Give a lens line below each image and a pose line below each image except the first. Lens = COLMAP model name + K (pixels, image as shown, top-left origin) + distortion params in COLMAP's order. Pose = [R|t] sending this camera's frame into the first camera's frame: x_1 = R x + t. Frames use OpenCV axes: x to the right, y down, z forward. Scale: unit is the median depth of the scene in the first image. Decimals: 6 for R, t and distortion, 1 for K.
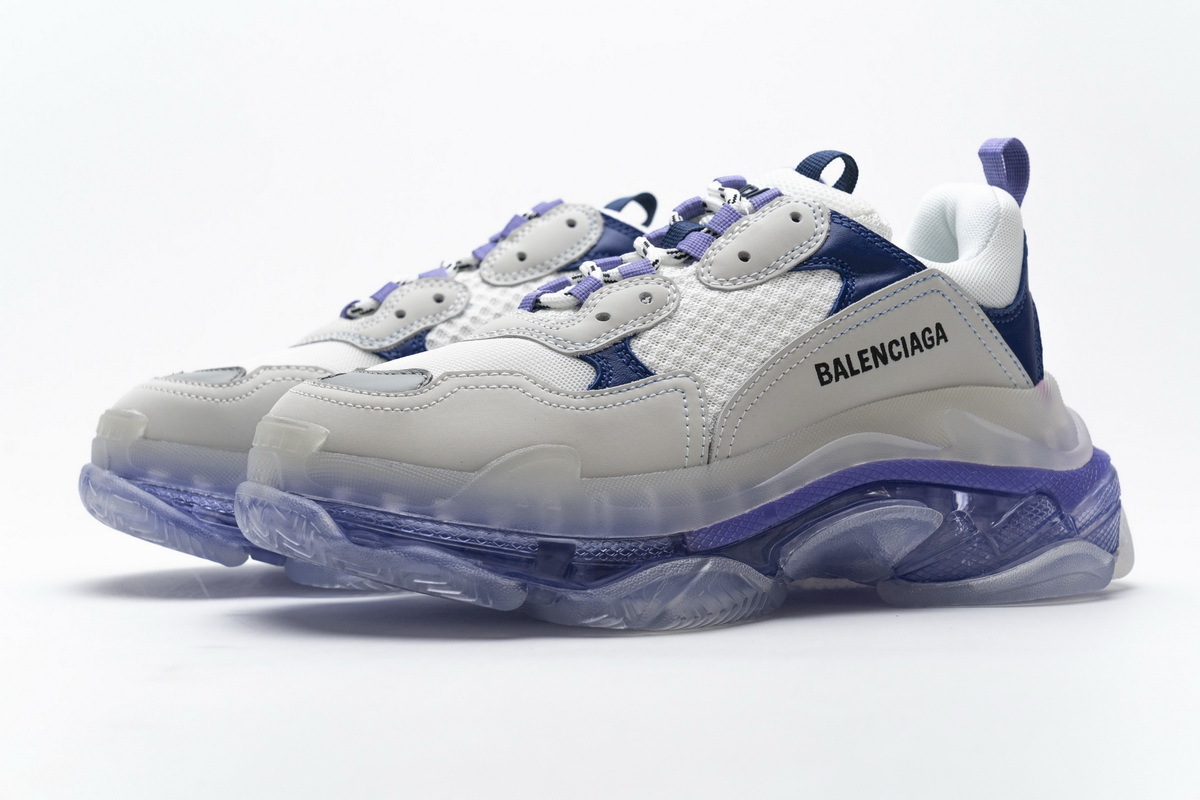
lens RADIAL K [[2476.0, 0, 599.9], [0, 2476.0, 401.0], [0, 0, 1]] dist [0.047485, 0.000000]
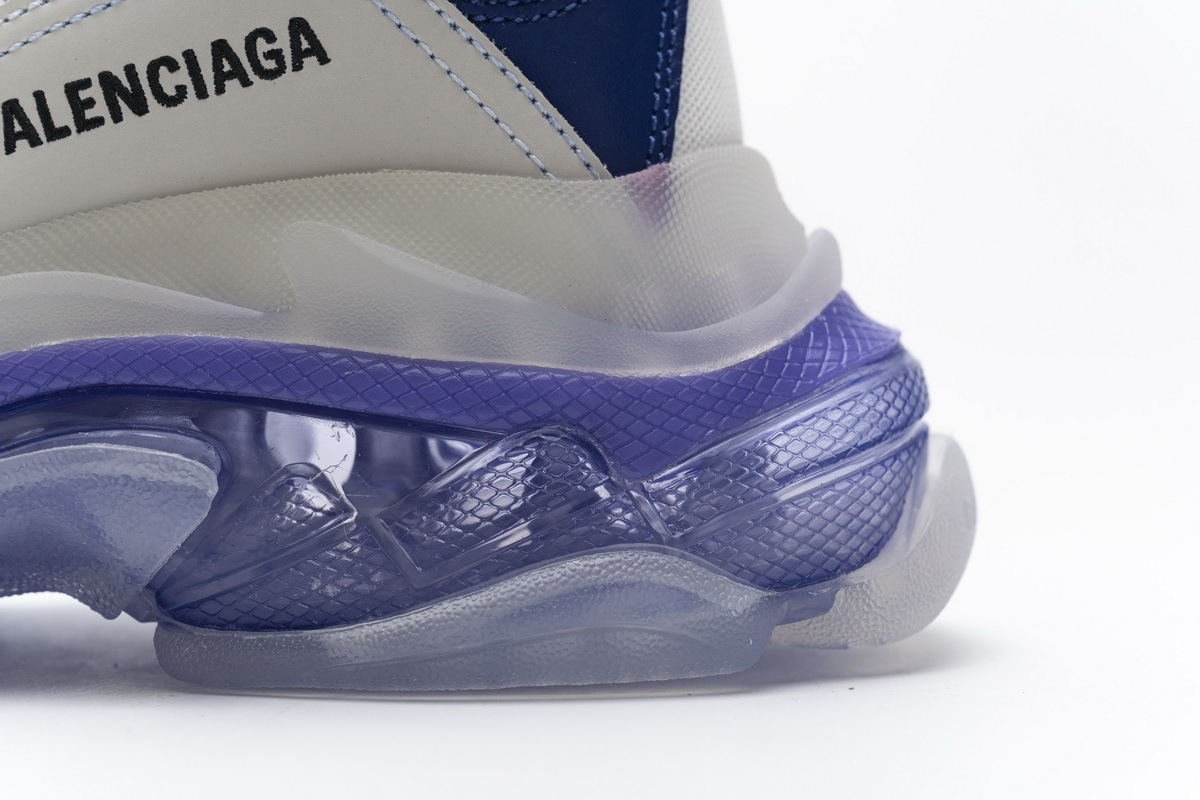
lens RADIAL K [[2476.0, 0, 600.2], [0, 2476.0, 399.2], [0, 0, 1]] dist [0.047485, 0.000000]
pose [[0.888425, 0.017113, -0.458702, 0.381107], [-0.011375, 0.999819, 0.015269, 0.026698], [0.458880, -0.008348, 0.888459, 0.653176]]
